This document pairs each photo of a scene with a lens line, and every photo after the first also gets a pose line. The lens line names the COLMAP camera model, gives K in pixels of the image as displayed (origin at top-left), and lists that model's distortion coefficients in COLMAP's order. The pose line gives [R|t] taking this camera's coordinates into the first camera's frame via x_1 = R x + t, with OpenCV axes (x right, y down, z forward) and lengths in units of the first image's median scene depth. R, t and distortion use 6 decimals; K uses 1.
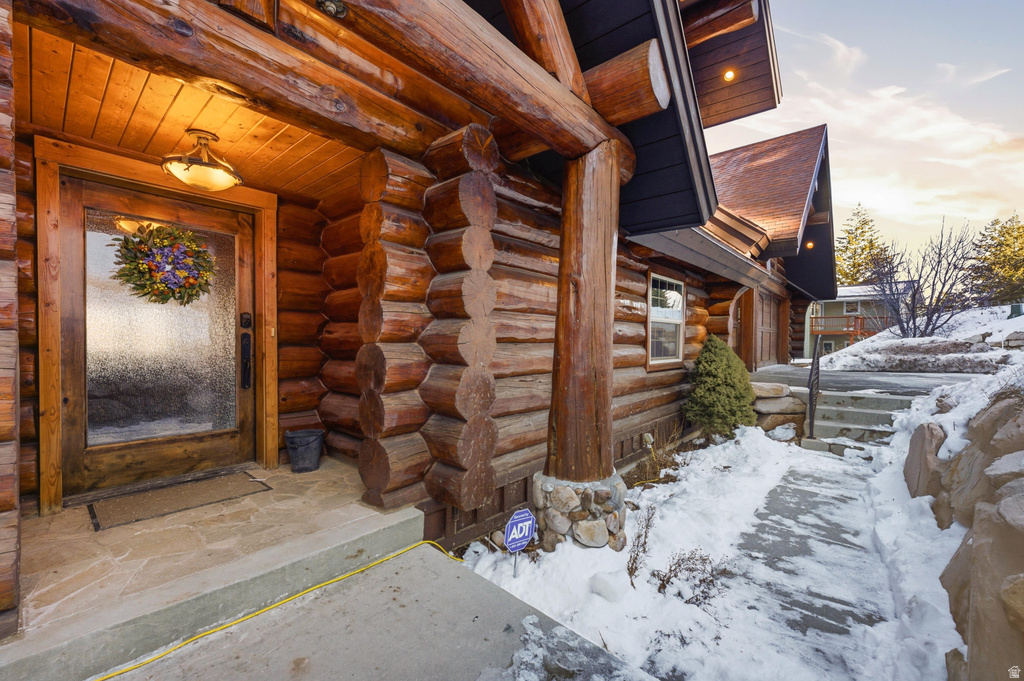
lens RADIAL K [[414.6, 0, 514.3], [0, 414.6, 344.9], [0, 0, 1]] dist [-0.000558, -0.000103]
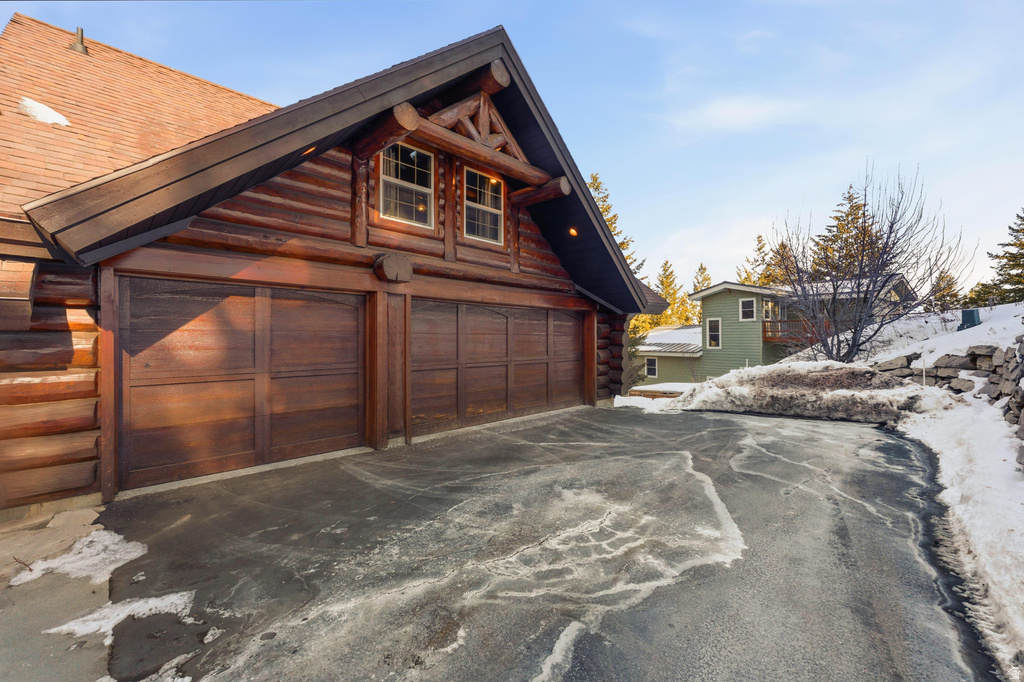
lens RADIAL K [[412.0, 0, 510.5], [0, 412.0, 337.8], [0, 0, 1]] dist [-0.001144, 0.000180]
pose [[0.997315, -0.014971, -0.071682, 0.553708], [0.013679, 0.999736, -0.018482, -0.053428], [0.071940, 0.017452, 0.997256, 0.294889]]
